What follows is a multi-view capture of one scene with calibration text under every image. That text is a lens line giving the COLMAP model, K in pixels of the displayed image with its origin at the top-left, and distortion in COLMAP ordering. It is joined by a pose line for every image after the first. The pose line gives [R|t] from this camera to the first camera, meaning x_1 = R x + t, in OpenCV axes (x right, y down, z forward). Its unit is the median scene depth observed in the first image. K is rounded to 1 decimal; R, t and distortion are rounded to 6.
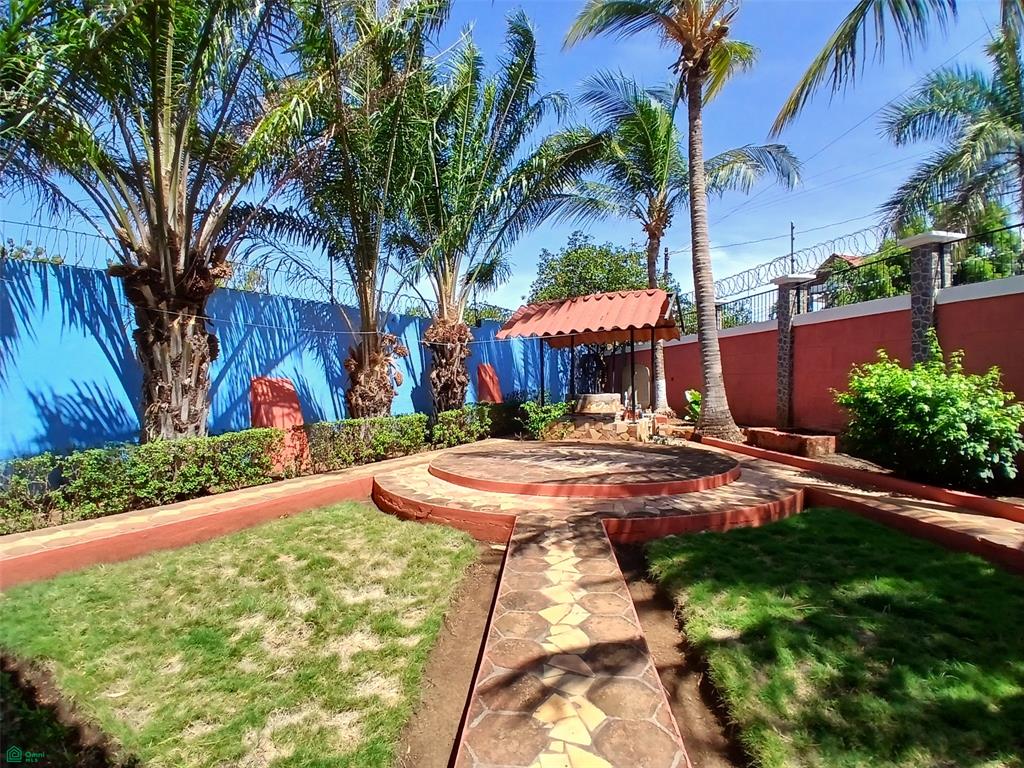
lens RADIAL K [[522.1, 0, 512.0], [0, 522.1, 384.0], [0, 0, 1]] dist [0.001751, -0.048461]
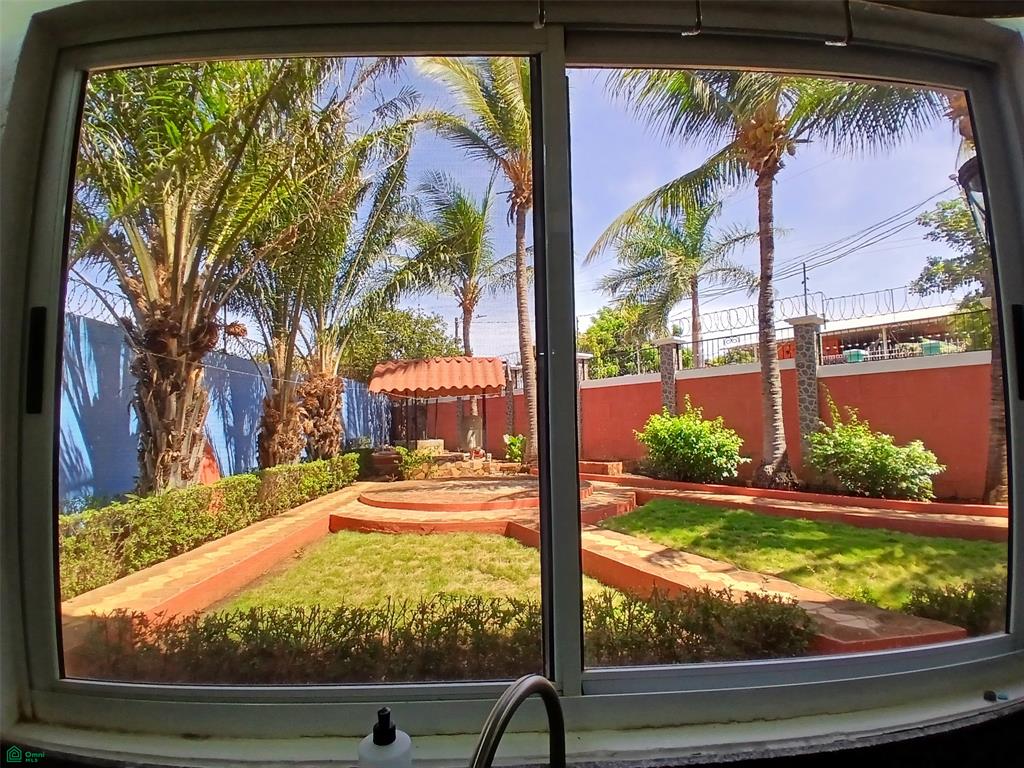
lens RADIAL K [[522.1, 0, 512.0], [0, 522.1, 384.0], [0, 0, 1]] dist [0.001751, -0.048461]
pose [[0.868377, 0.035482, 0.494634, -0.532492], [0.013344, 0.995404, -0.094832, 0.013756], [-0.495725, 0.088950, 0.863912, -0.233340]]
